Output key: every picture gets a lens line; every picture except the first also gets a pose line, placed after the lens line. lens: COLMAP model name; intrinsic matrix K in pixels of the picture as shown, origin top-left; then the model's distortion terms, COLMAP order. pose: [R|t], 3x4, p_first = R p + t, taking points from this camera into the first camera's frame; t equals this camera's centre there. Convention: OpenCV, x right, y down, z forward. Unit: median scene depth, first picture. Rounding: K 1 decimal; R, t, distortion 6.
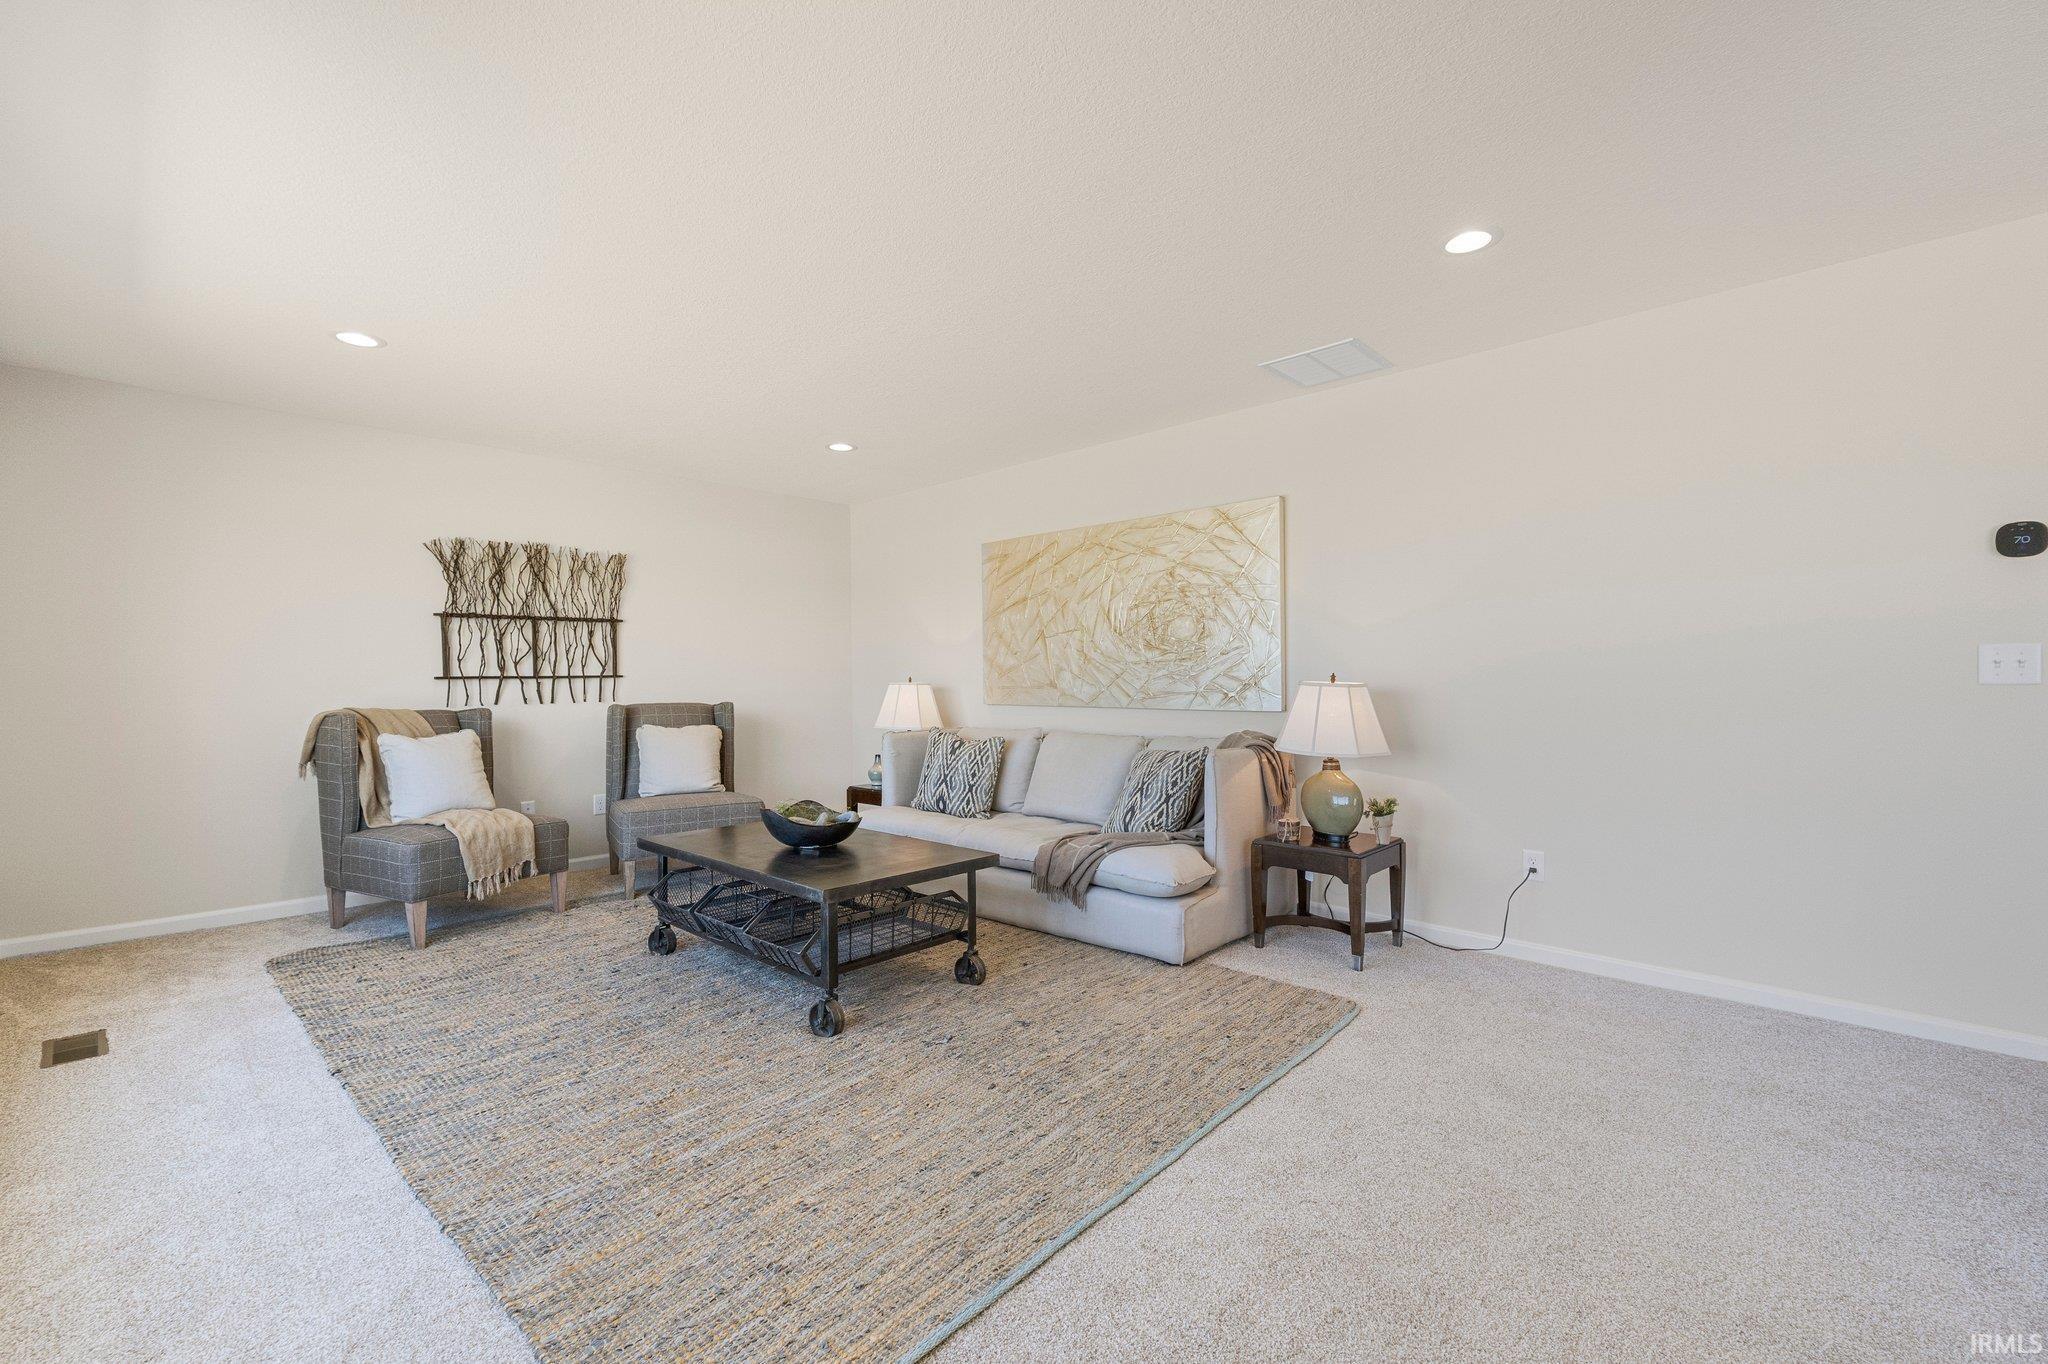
lens RADIAL K [[857.7, 0, 1009.4], [0, 857.7, 682.0], [0, 0, 1]] dist [0.001139, 0.000117]
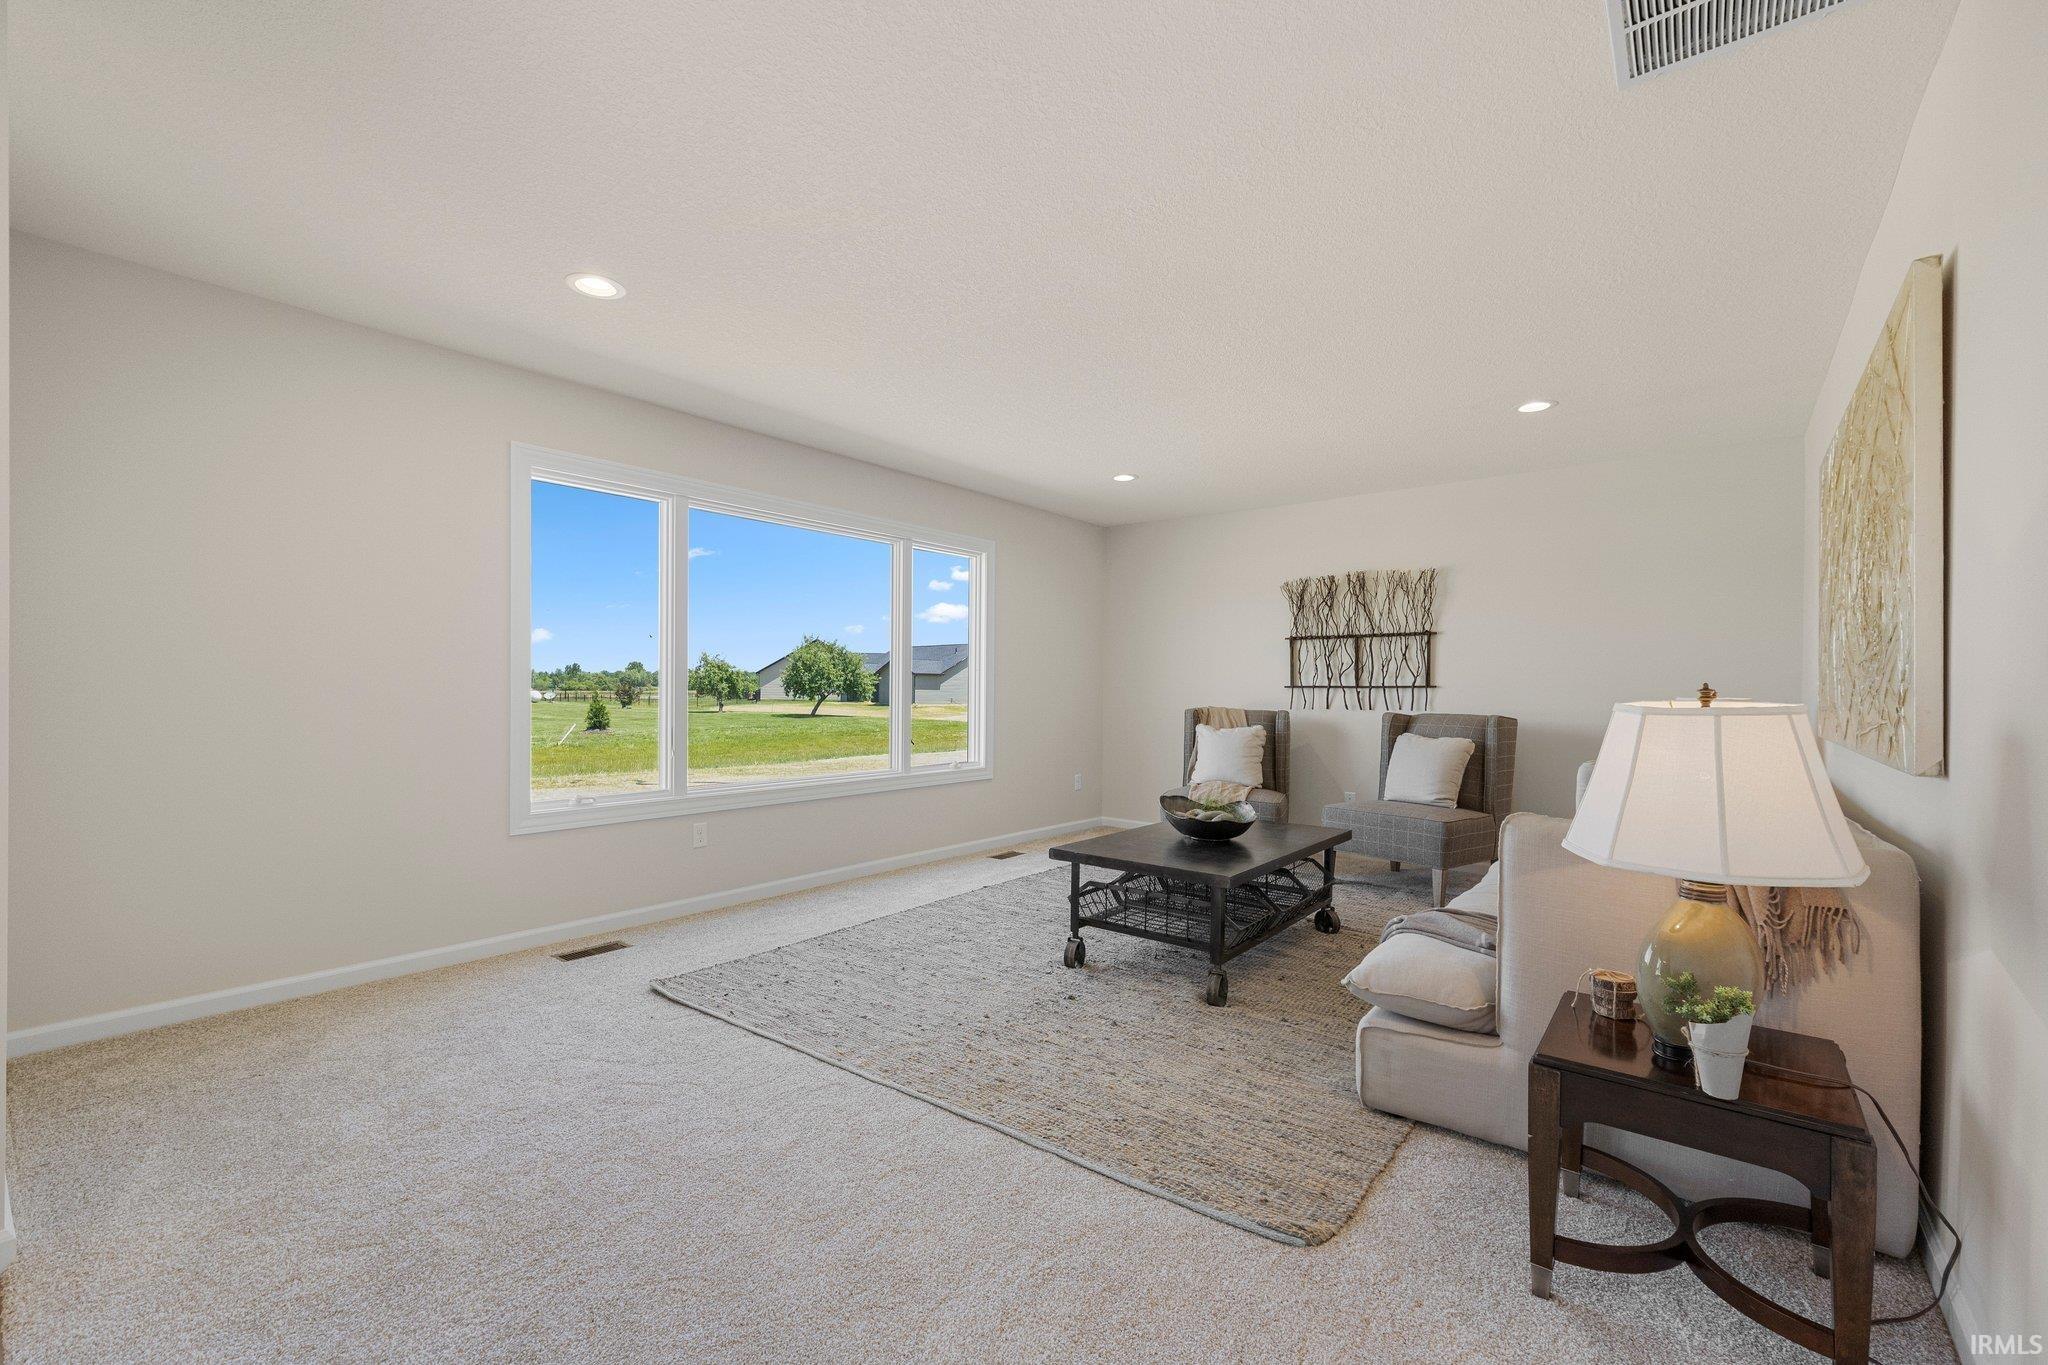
lens RADIAL K [[864.0, 0, 1017.4], [0, 864.0, 691.0], [0, 0, 1]] dist [-0.000575, 0.000176]
pose [[0.092891, 0.008998, -0.995636, 0.598684], [-0.012555, 0.999890, 0.007865, -0.003649], [0.995597, 0.011770, 0.092993, 0.453344]]
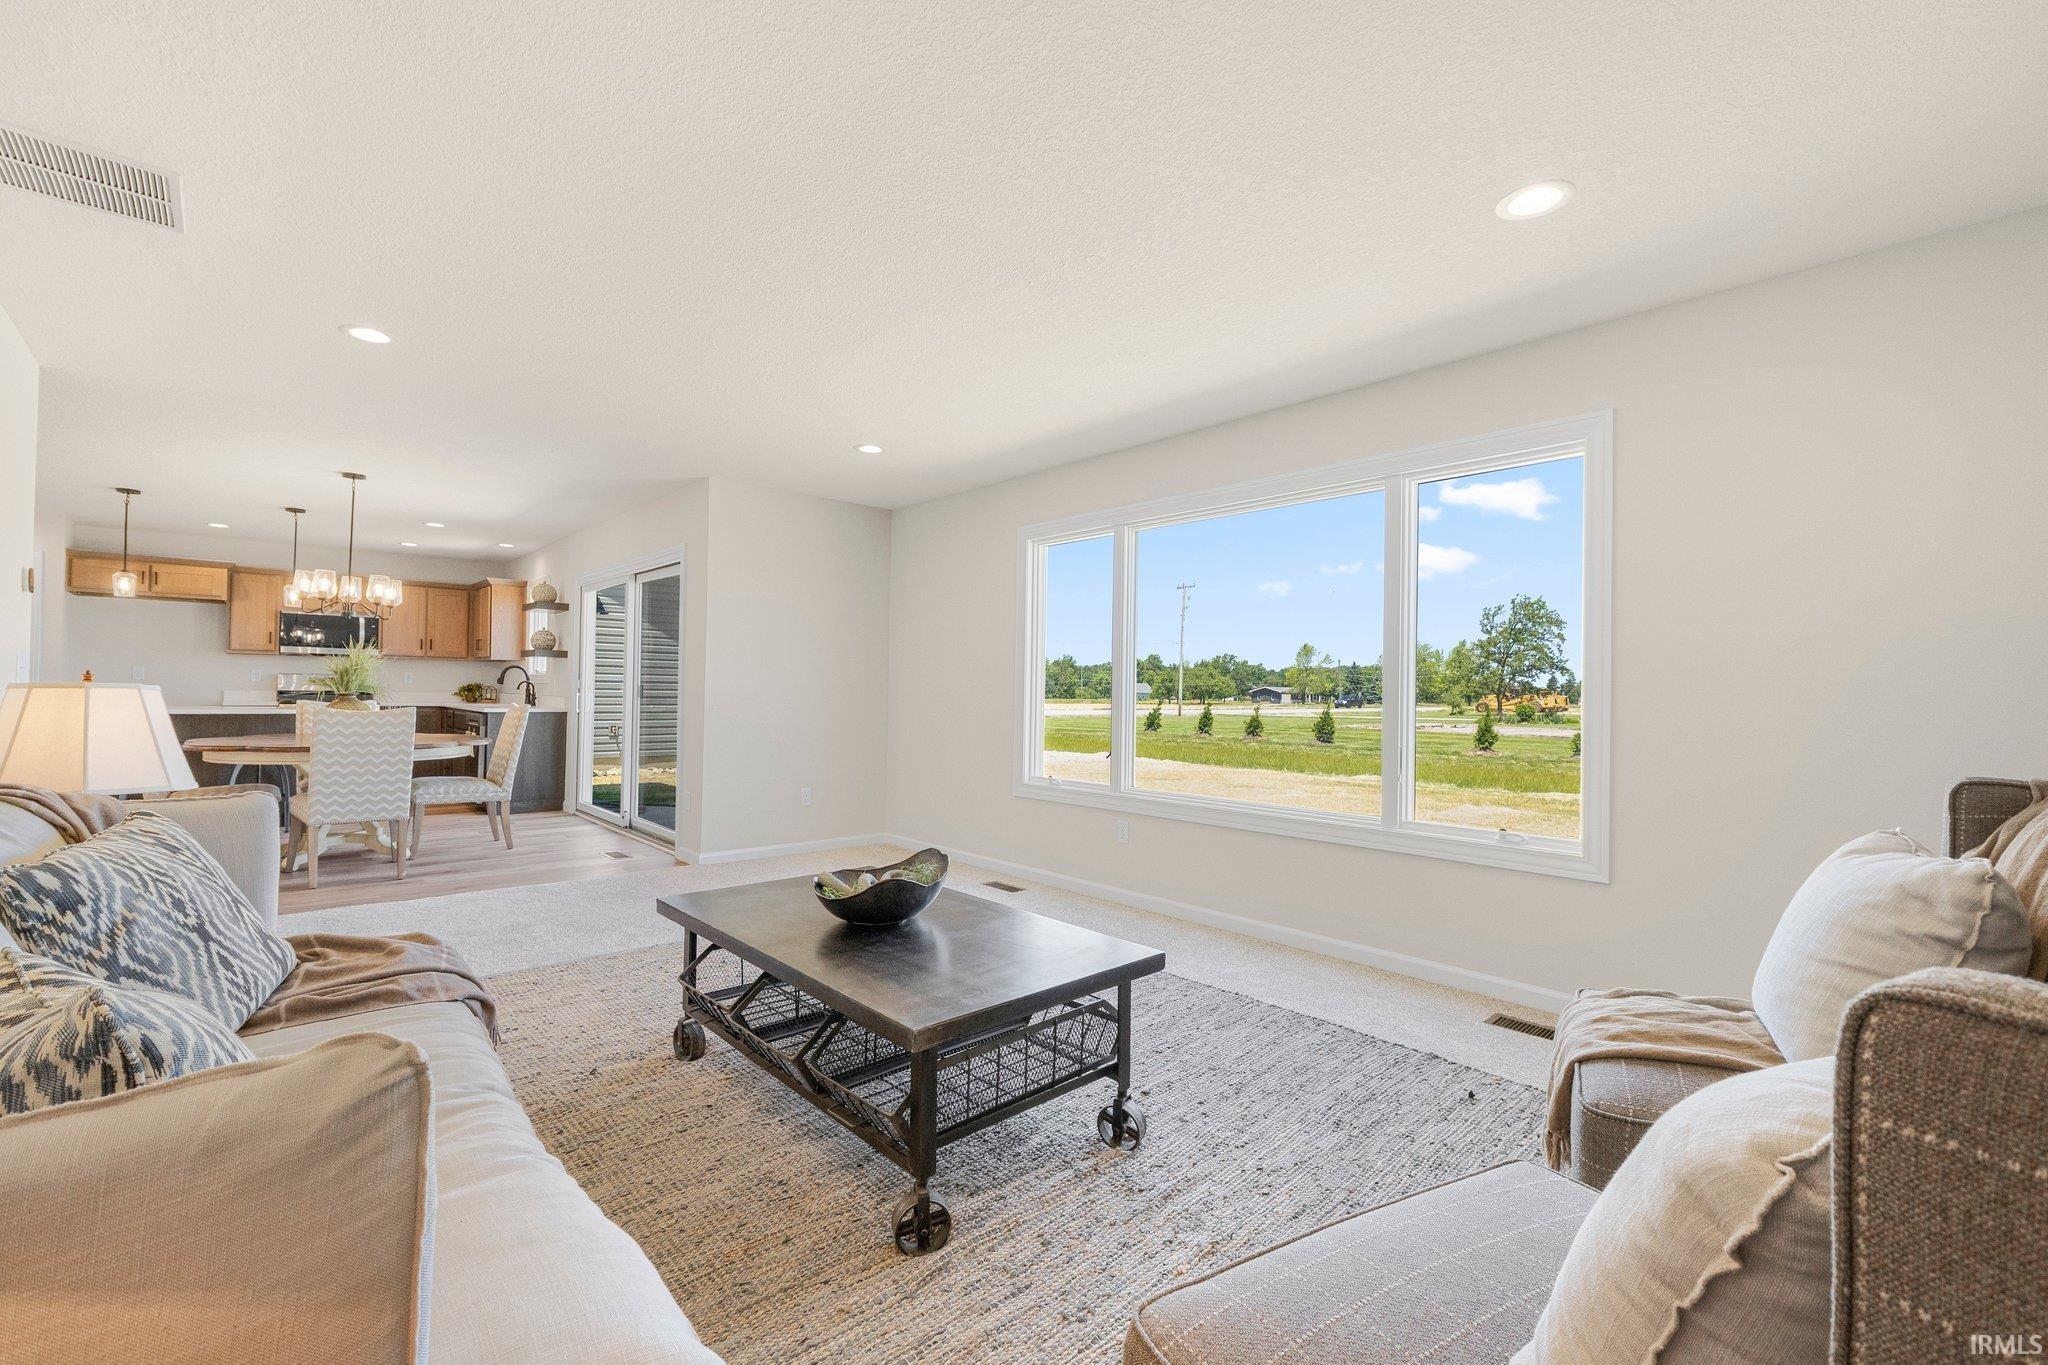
lens RADIAL K [[869.4, 0, 1015.0], [0, 869.4, 679.8], [0, 0, 1]] dist [-0.001004, -0.000087]
pose [[-0.997298, -0.007660, 0.073067, -0.272365], [-0.008469, 0.999906, -0.010768, -0.000935], [-0.072977, -0.011357, -0.997269, 1.204031]]
